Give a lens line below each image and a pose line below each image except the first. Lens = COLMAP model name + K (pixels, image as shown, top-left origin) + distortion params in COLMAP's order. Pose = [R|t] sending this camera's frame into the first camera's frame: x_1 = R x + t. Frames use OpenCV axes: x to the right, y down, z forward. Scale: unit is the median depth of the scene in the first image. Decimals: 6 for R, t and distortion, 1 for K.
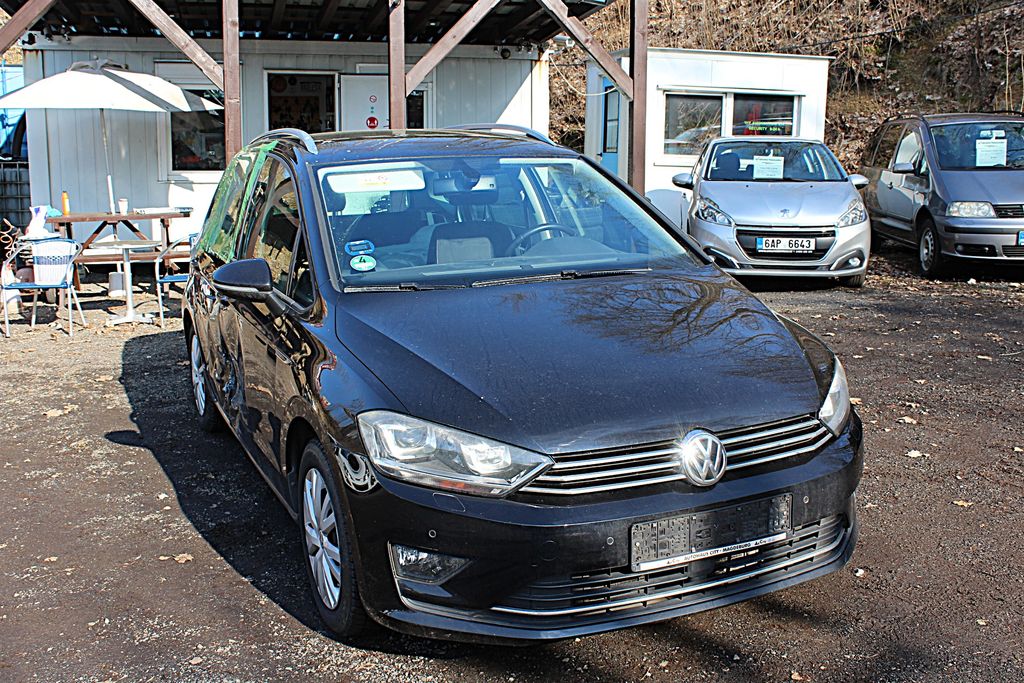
lens RADIAL K [[965.3, 0, 508.7], [0, 965.3, 341.9], [0, 0, 1]] dist [-0.100253, 0.111924]
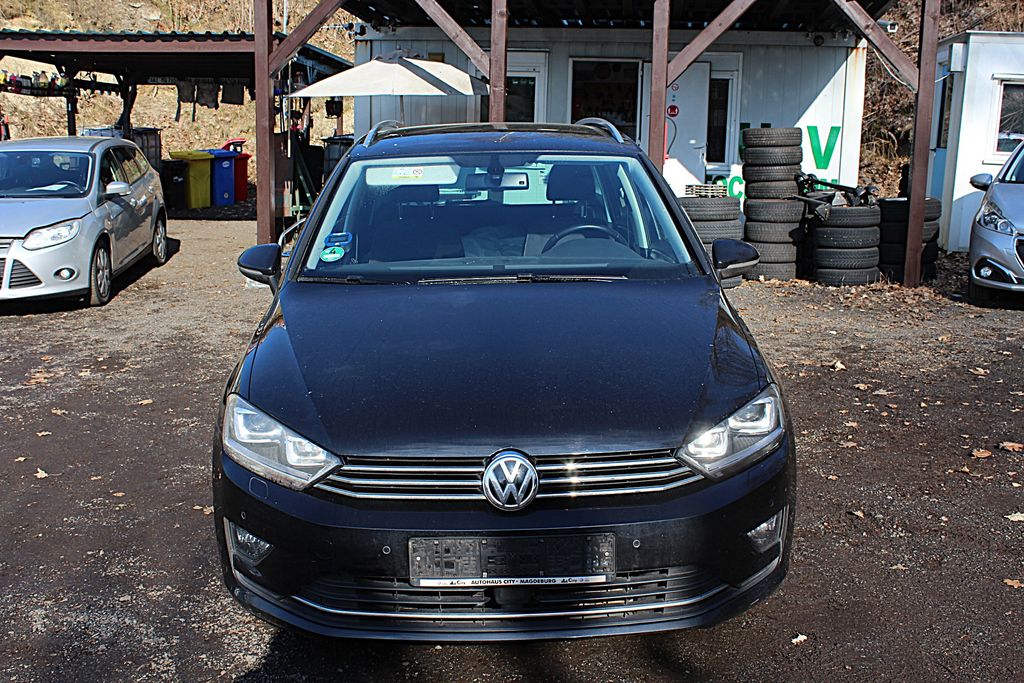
lens RADIAL K [[965.3, 0, 508.7], [0, 965.3, 341.9], [0, 0, 1]] dist [-0.100253, 0.111924]
pose [[0.936914, 0.088801, -0.338093, 0.099688], [-0.084260, 0.996047, 0.028114, -0.008246], [0.339253, 0.002147, 0.940693, 0.021067]]
